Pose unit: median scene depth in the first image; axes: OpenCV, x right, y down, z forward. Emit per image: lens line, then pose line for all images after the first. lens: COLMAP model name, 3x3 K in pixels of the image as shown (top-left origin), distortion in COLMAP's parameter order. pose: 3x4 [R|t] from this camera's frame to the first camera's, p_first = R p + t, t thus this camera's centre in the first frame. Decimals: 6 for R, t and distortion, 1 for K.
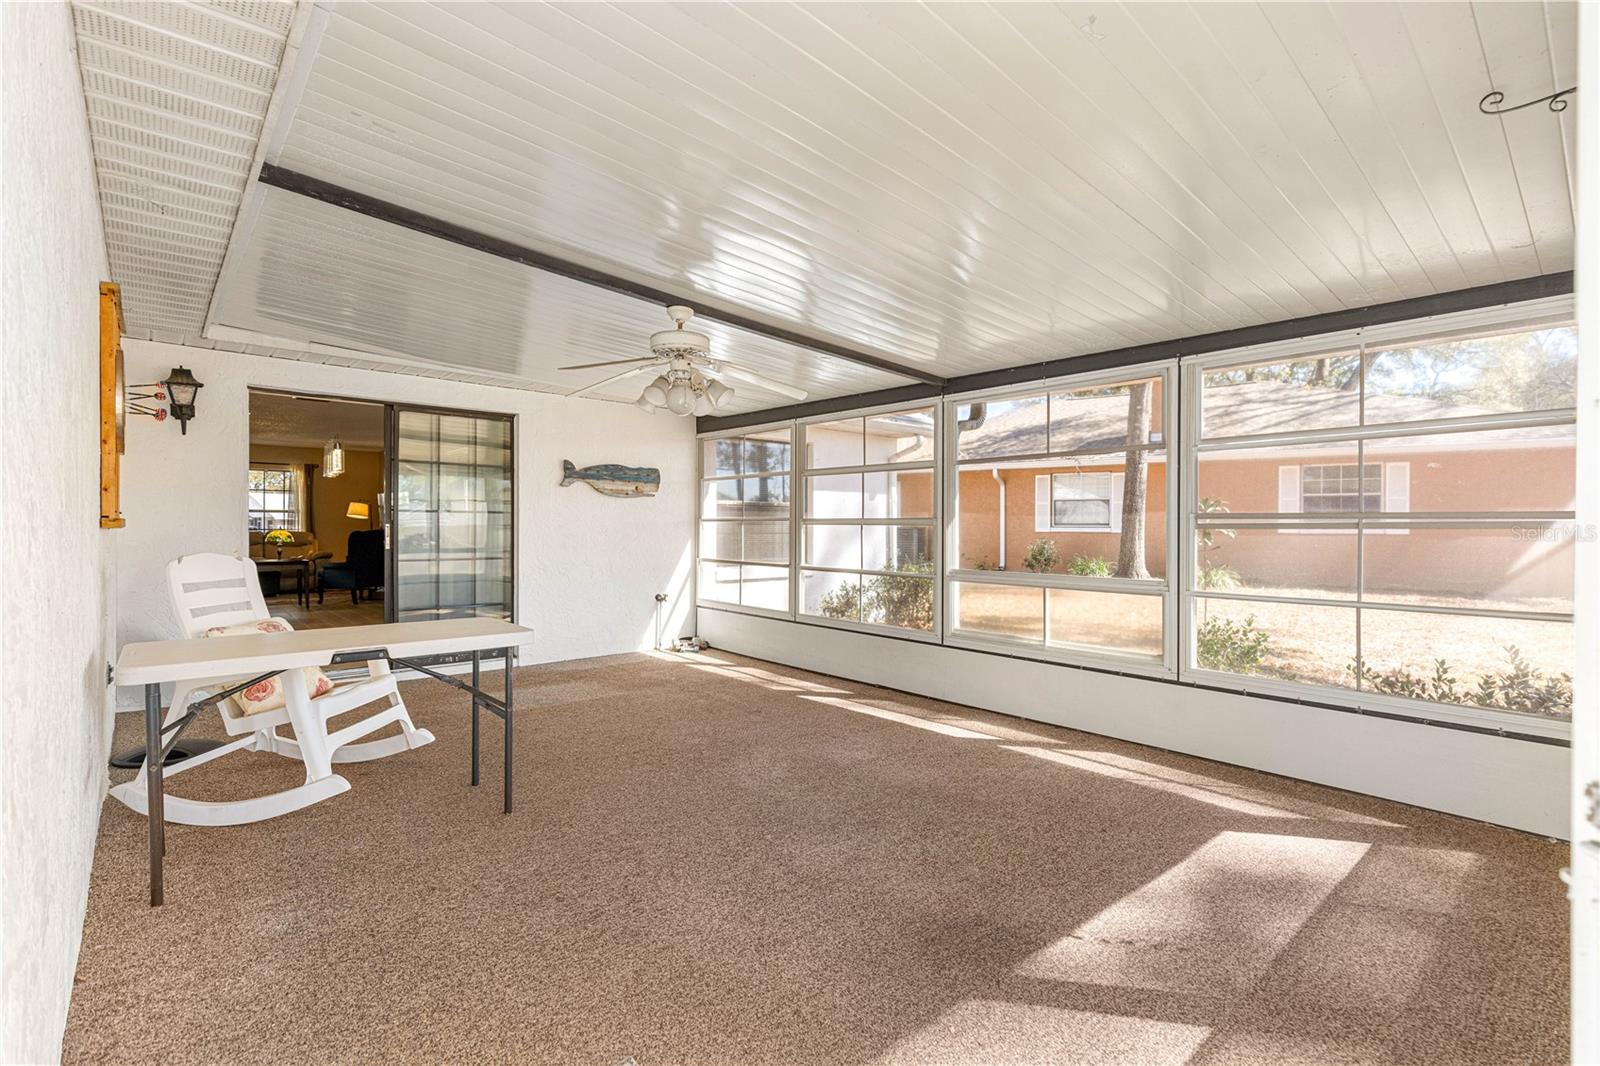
lens RADIAL K [[721.4, 0, 806.5], [0, 721.4, 525.1], [0, 0, 1]] dist [0.011600, -0.000457]
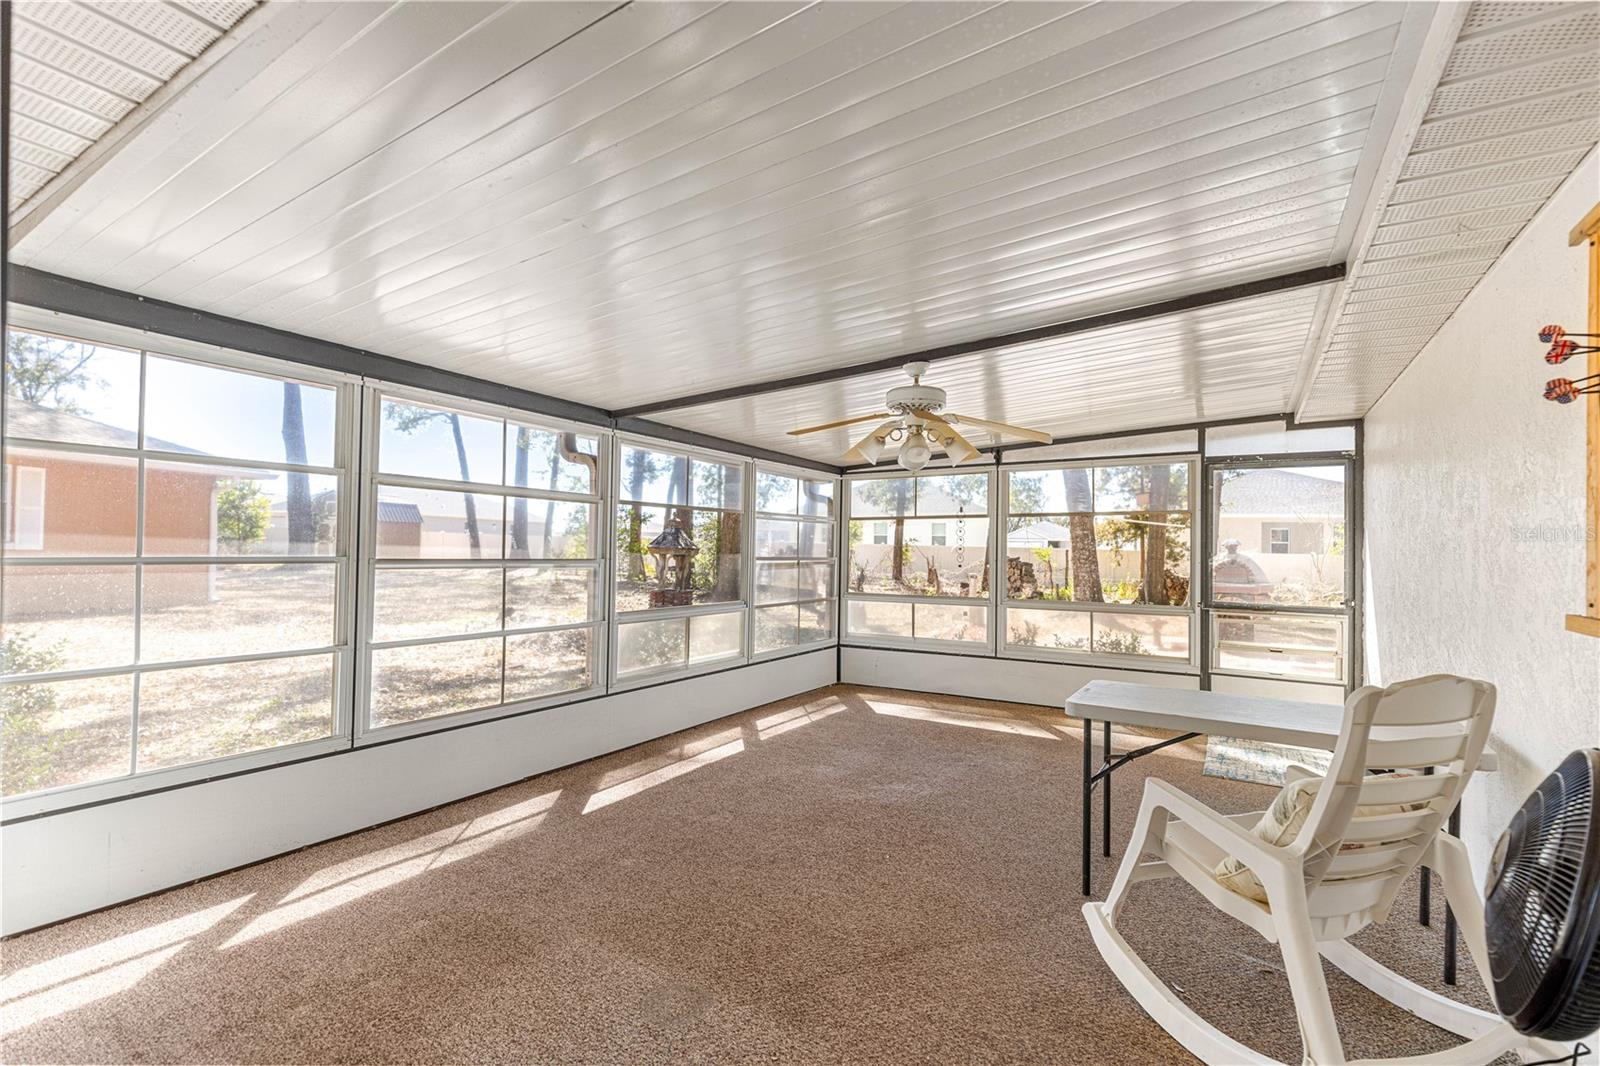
lens RADIAL K [[721.4, 0, 806.5], [0, 721.4, 525.1], [0, 0, 1]] dist [0.011600, -0.000457]
pose [[-0.278739, 0.017084, 0.960215, -1.004083], [-0.016041, 0.999619, -0.022442, -0.046364], [-0.960233, -0.021658, -0.278359, 1.311488]]
